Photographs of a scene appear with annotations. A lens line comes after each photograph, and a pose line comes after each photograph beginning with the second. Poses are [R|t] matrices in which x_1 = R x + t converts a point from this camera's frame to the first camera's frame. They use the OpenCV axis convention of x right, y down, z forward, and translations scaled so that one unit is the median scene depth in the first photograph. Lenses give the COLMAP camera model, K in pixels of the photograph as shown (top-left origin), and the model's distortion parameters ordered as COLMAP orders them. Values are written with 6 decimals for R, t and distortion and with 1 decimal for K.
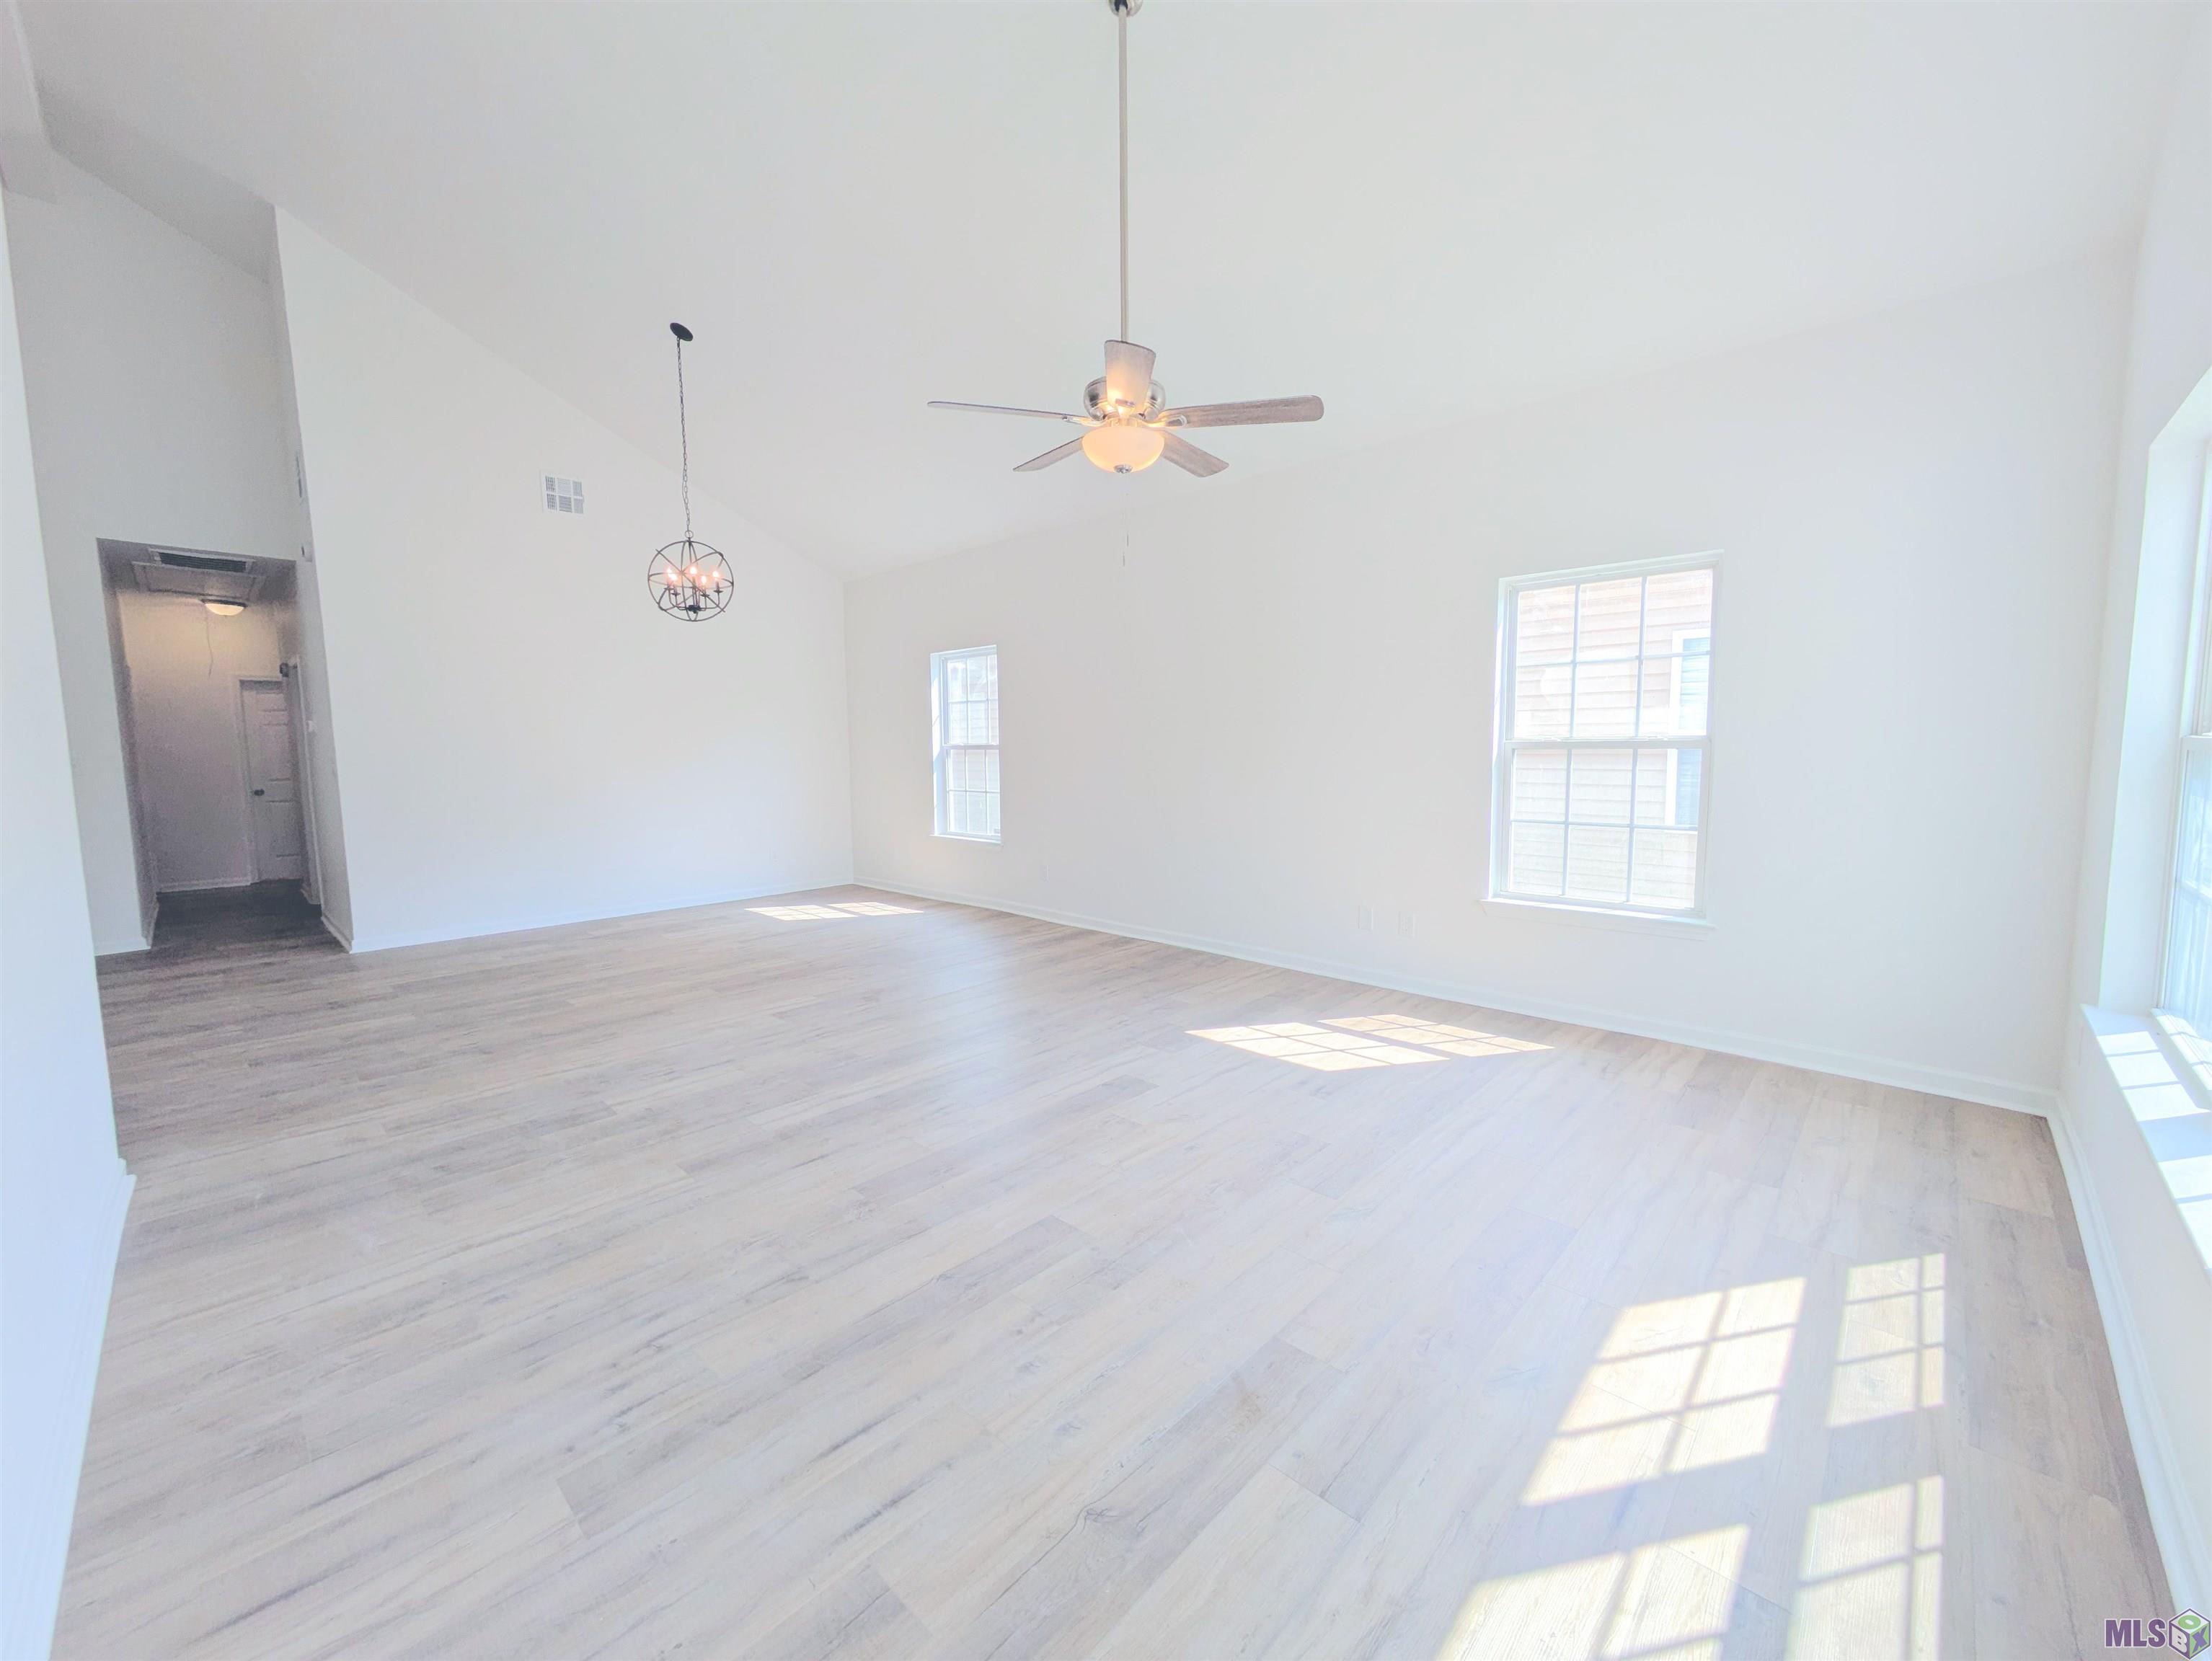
lens RADIAL K [[874.4, 0, 1098.6], [0, 874.4, 830.0], [0, 0, 1]] dist [-0.007704, 0.000019]
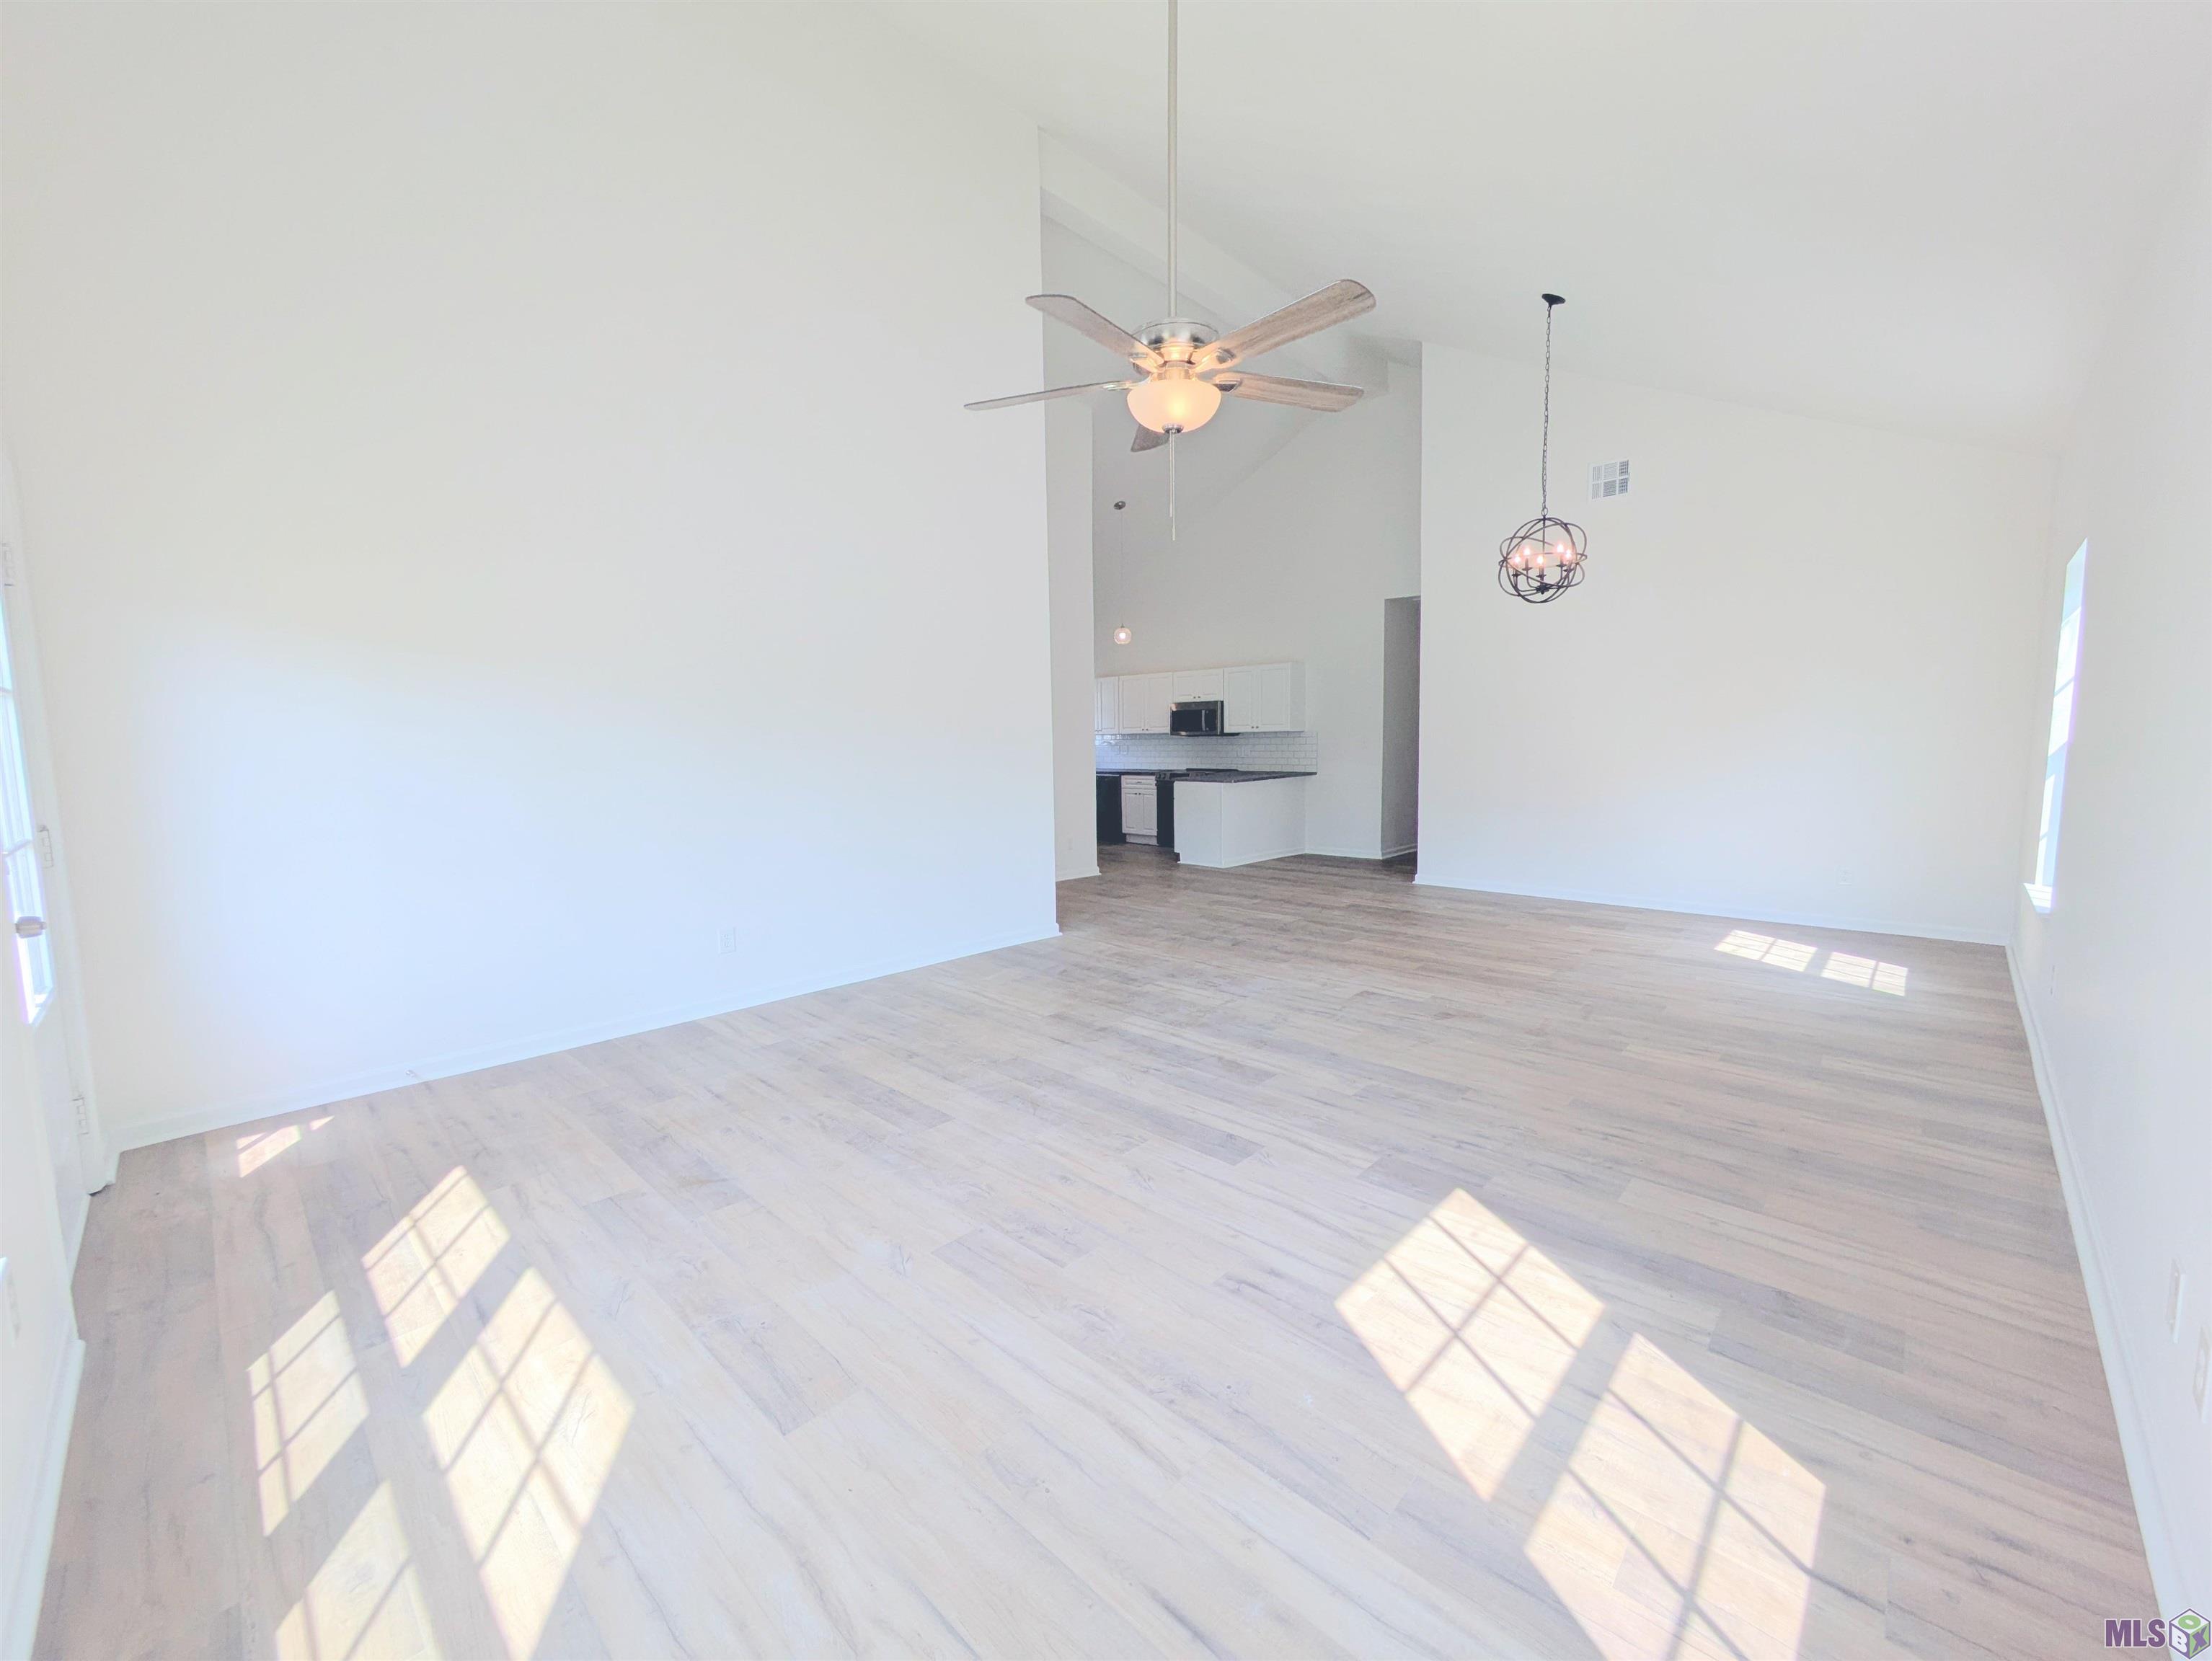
lens RADIAL K [[874.4, 0, 1098.6], [0, 874.4, 830.0], [0, 0, 1]] dist [-0.007704, 0.000019]
pose [[0.005396, 0.116819, -0.993139, 1.000185], [-0.085041, 0.989609, 0.115942, -0.117023], [0.996363, 0.083832, 0.015274, 0.999724]]
